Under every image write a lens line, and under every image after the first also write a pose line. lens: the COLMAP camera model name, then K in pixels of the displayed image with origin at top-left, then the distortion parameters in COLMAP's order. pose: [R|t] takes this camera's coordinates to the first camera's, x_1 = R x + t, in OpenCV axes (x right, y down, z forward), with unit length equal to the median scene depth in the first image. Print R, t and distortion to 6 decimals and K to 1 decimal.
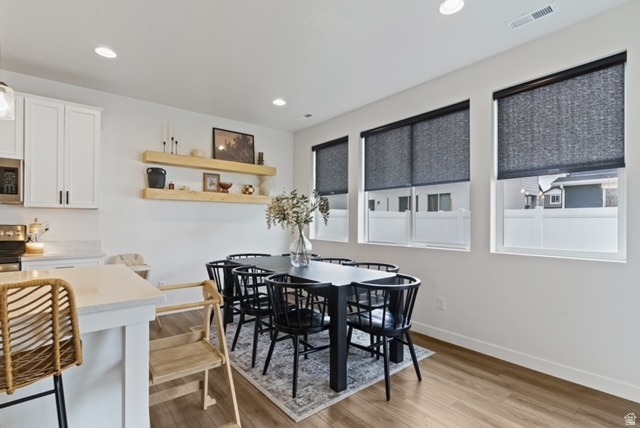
lens RADIAL K [[309.5, 0, 324.3], [0, 309.5, 217.2], [0, 0, 1]] dist [0.008860, -0.000643]
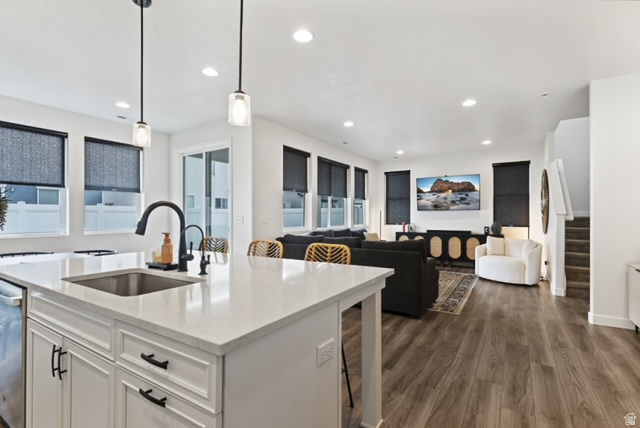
lens RADIAL K [[309.5, 0, 318.0], [0, 309.5, 214.9], [0, 0, 1]] dist [0.008860, -0.000643]
pose [[-0.313711, -0.000025, 0.949519, -1.029374], [-0.014216, 0.999888, -0.004670, 0.001626], [-0.949412, -0.014964, -0.313676, 0.247986]]
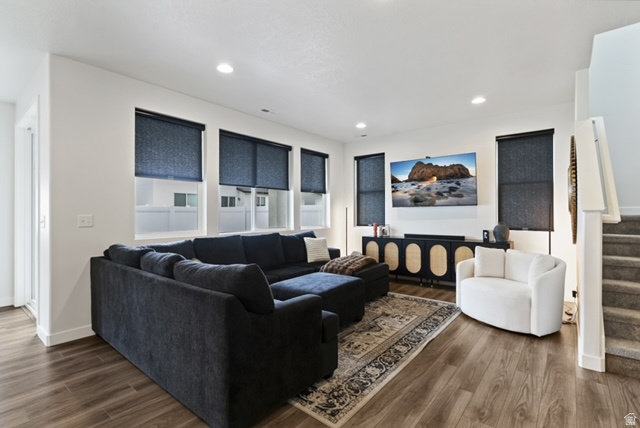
lens RADIAL K [[309.5, 0, 317.7], [0, 309.5, 211.3], [0, 0, 1]] dist [0.008860, -0.000643]
pose [[-0.200923, 0.007097, 0.979581, -0.675537], [-0.010117, 0.999905, -0.009320, -0.006926], [-0.979555, -0.011783, -0.200832, -0.366693]]
